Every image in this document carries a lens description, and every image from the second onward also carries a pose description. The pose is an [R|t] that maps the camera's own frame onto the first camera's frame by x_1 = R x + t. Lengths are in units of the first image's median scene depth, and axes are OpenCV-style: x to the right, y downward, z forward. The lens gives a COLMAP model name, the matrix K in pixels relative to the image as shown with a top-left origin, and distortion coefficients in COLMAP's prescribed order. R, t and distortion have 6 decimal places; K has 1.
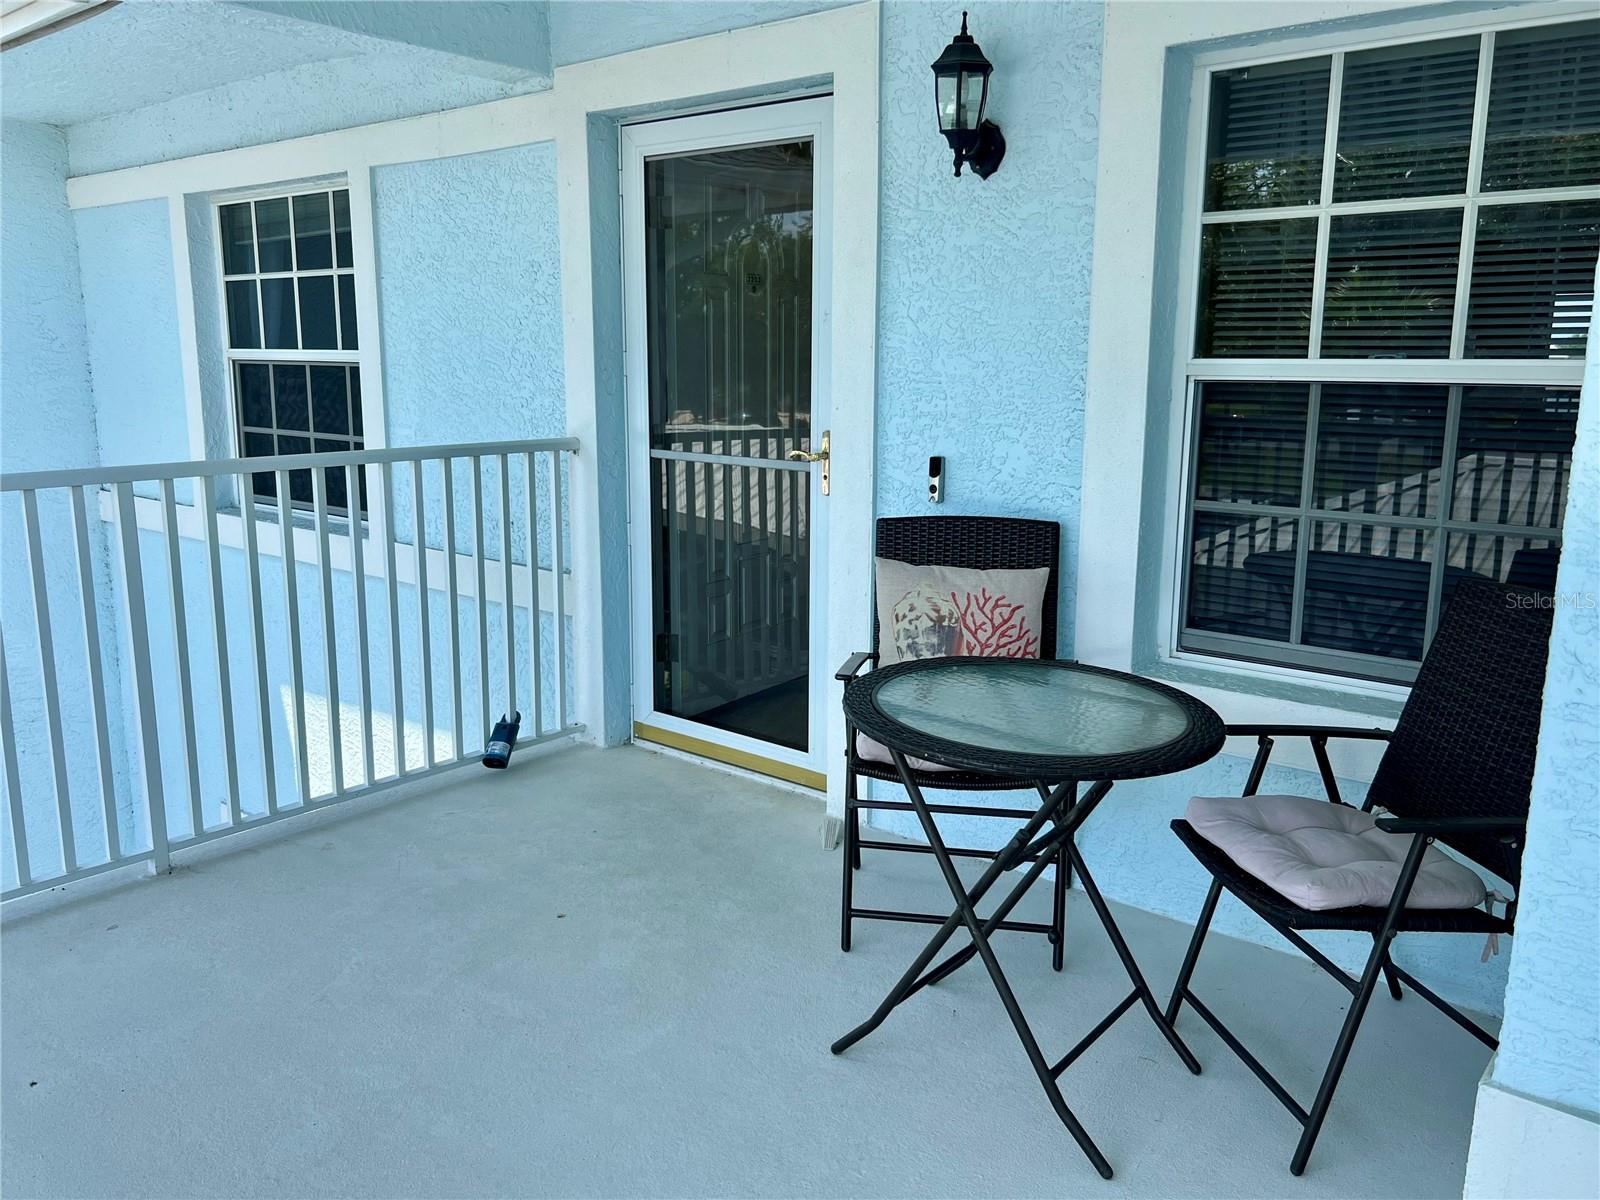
lens RADIAL K [[1222.9, 0, 800.5], [0, 1222.9, 628.1], [0, 0, 1]] dist [-0.001971, -0.006735]
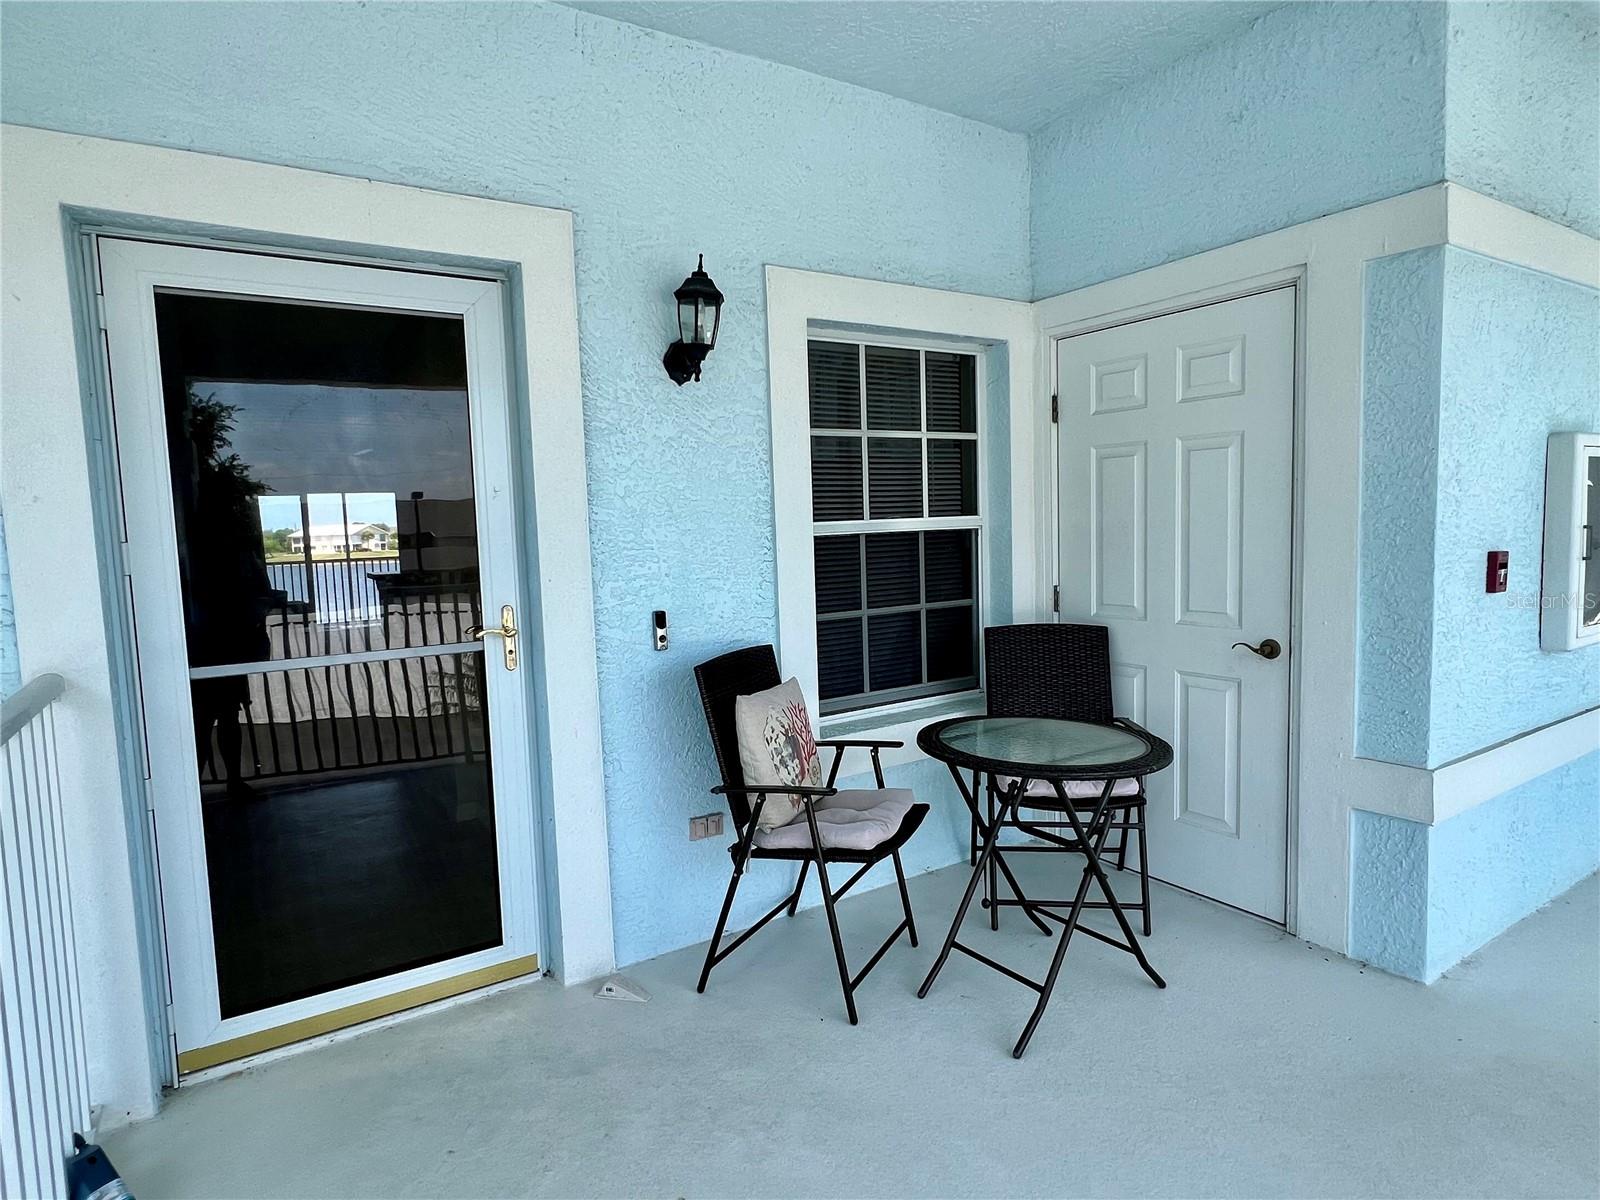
lens RADIAL K [[892.9, 0, 800.0], [0, 892.9, 600.0], [0, 0, 1]] dist [0.001434, -0.001252]
pose [[0.311559, -0.100206, 0.944928, -0.679372], [0.238970, 0.970727, 0.024150, -0.146448], [-0.919687, 0.218286, 0.326385, 0.630024]]
